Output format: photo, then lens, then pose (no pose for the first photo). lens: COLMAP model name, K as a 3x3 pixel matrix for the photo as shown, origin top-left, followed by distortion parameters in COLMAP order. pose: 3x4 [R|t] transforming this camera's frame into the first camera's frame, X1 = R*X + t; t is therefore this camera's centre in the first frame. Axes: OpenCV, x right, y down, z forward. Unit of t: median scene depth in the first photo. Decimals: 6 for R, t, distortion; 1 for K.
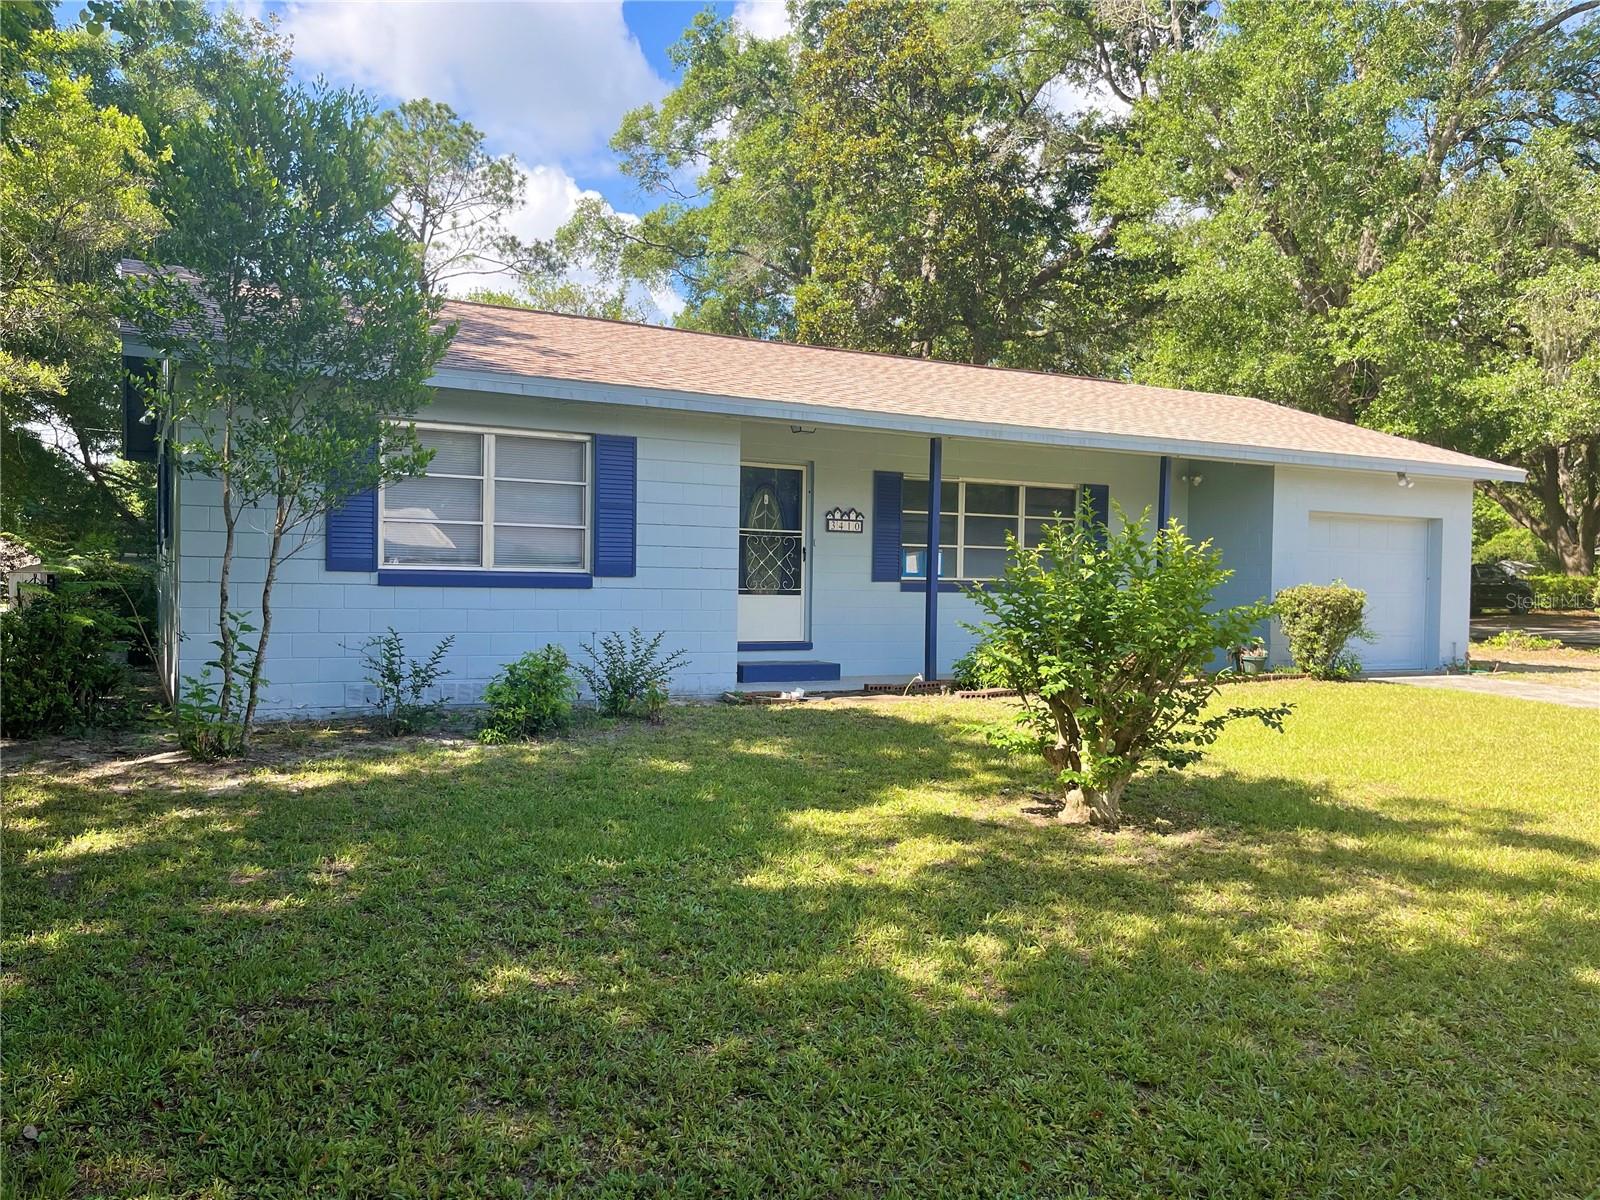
lens RADIAL K [[1229.5, 0, 791.1], [0, 1229.5, 598.8], [0, 0, 1]] dist [0.051200, -0.067724]
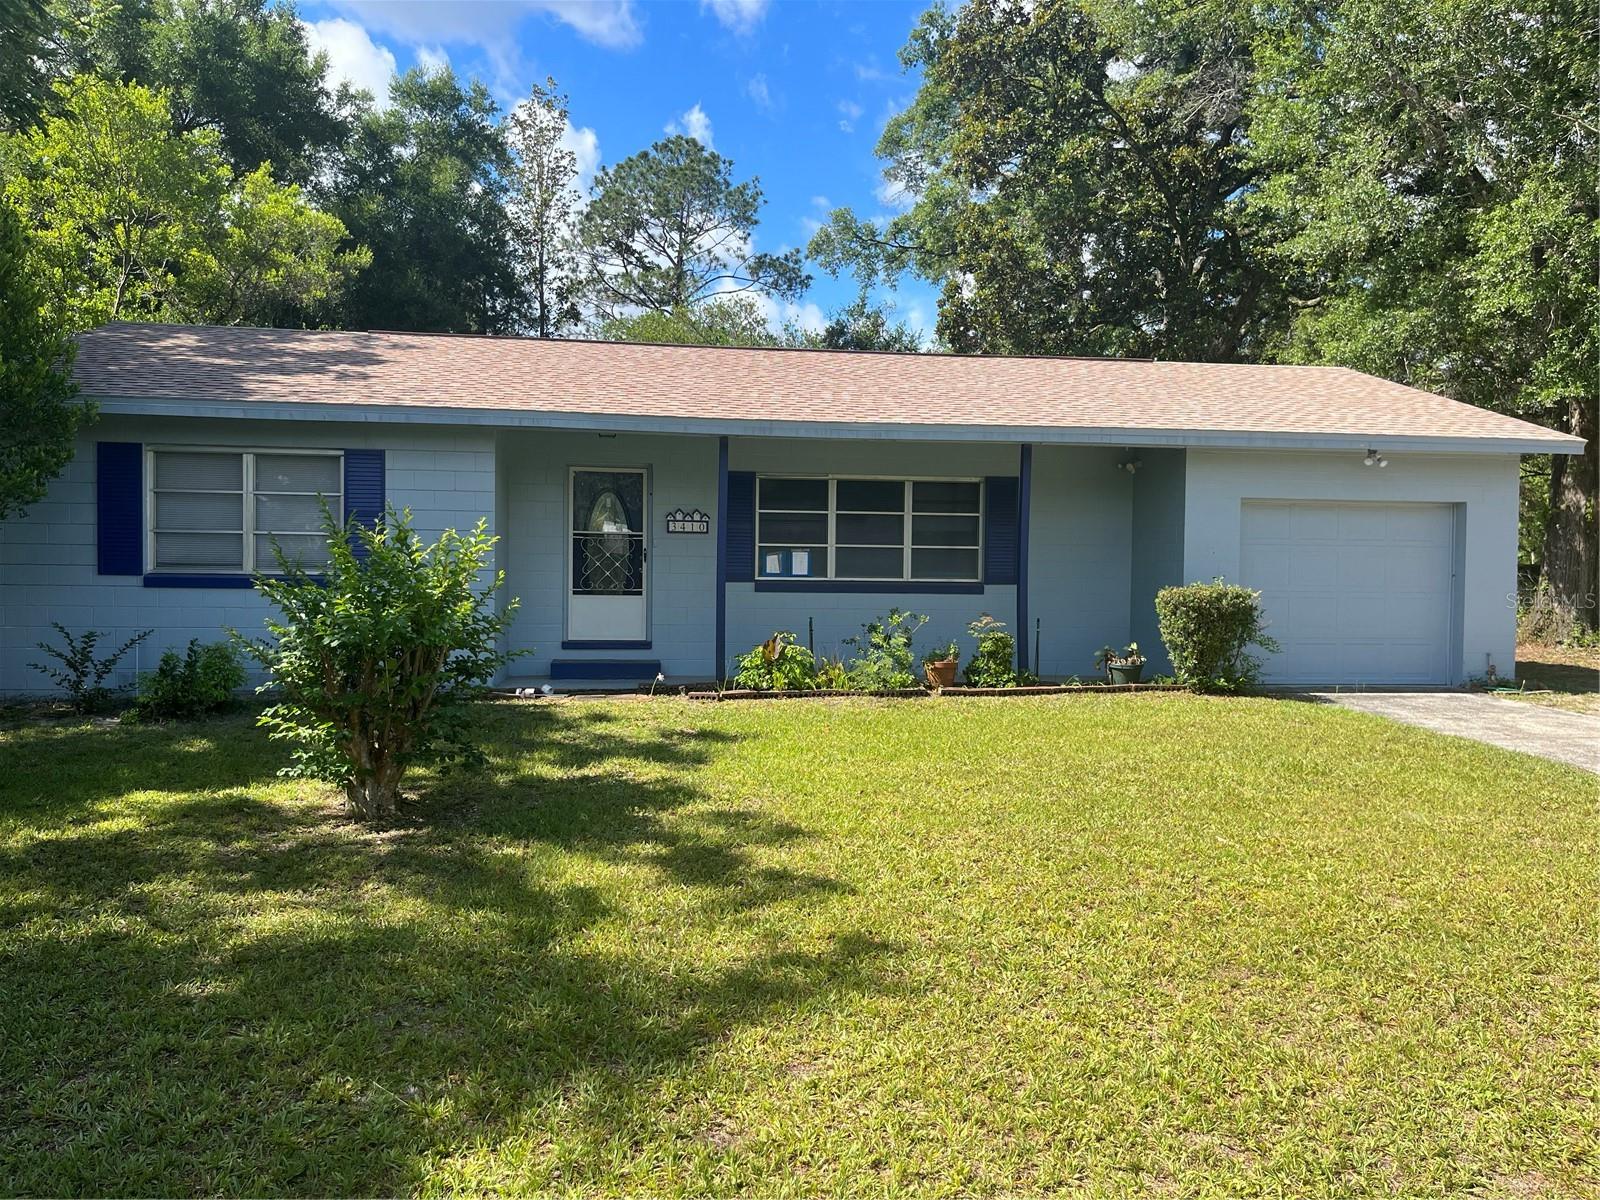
lens RADIAL K [[1229.5, 0, 795.0], [0, 1229.5, 598.5], [0, 0, 1]] dist [0.051200, -0.067724]
pose [[0.934843, 0.000945, -0.355060, 0.478419], [-0.001448, 0.999998, -0.001151, 0.000595], [0.355059, 0.001590, 0.934843, 0.086078]]
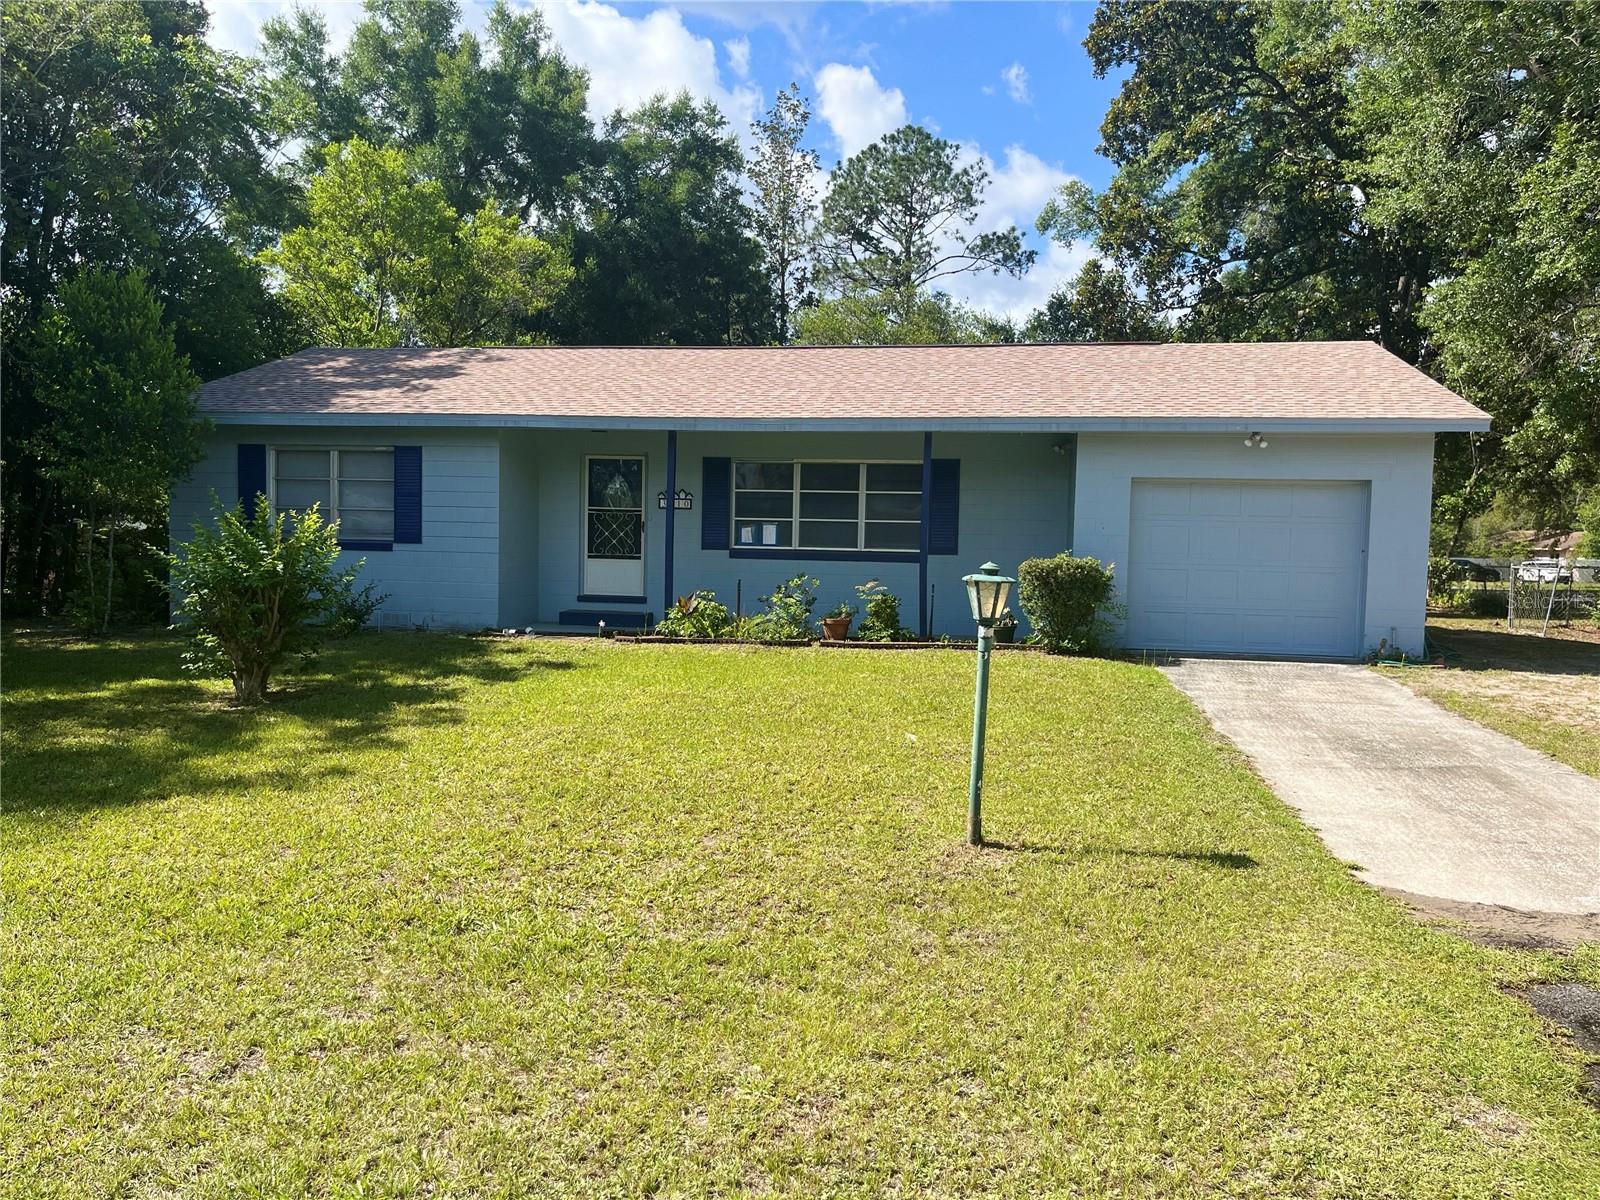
lens RADIAL K [[1229.5, 0, 784.1], [0, 1229.5, 604.4], [0, 0, 1]] dist [0.051200, -0.067724]
pose [[0.781703, 0.034005, -0.622723, 0.883682], [-0.017826, 0.999323, 0.032194, -0.000344], [0.623396, -0.014065, 0.781779, 0.105919]]
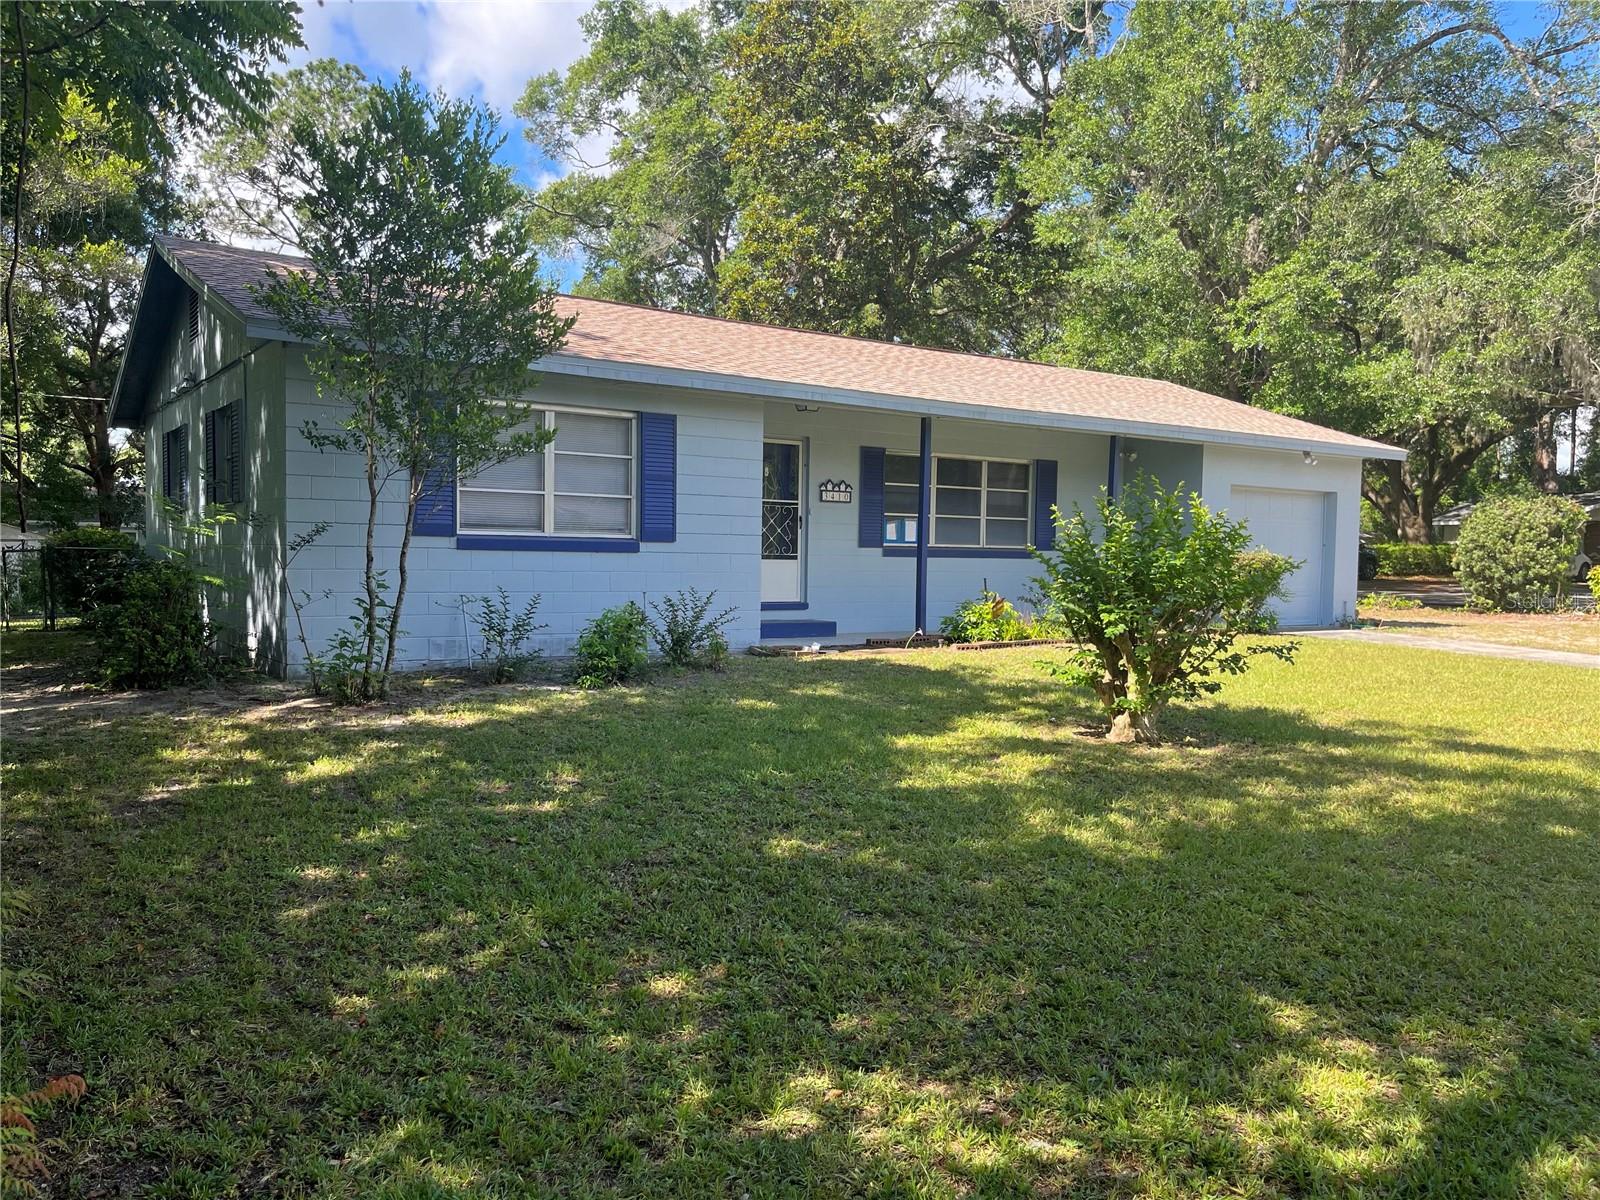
lens RADIAL K [[1229.5, 0, 788.8], [0, 1229.5, 604.5], [0, 0, 1]] dist [0.051200, -0.067724]
pose [[0.993988, -0.004477, 0.109400, -0.116993], [0.001238, 0.999559, 0.029661, 0.004452], [-0.109485, -0.029347, 0.993555, -0.088171]]
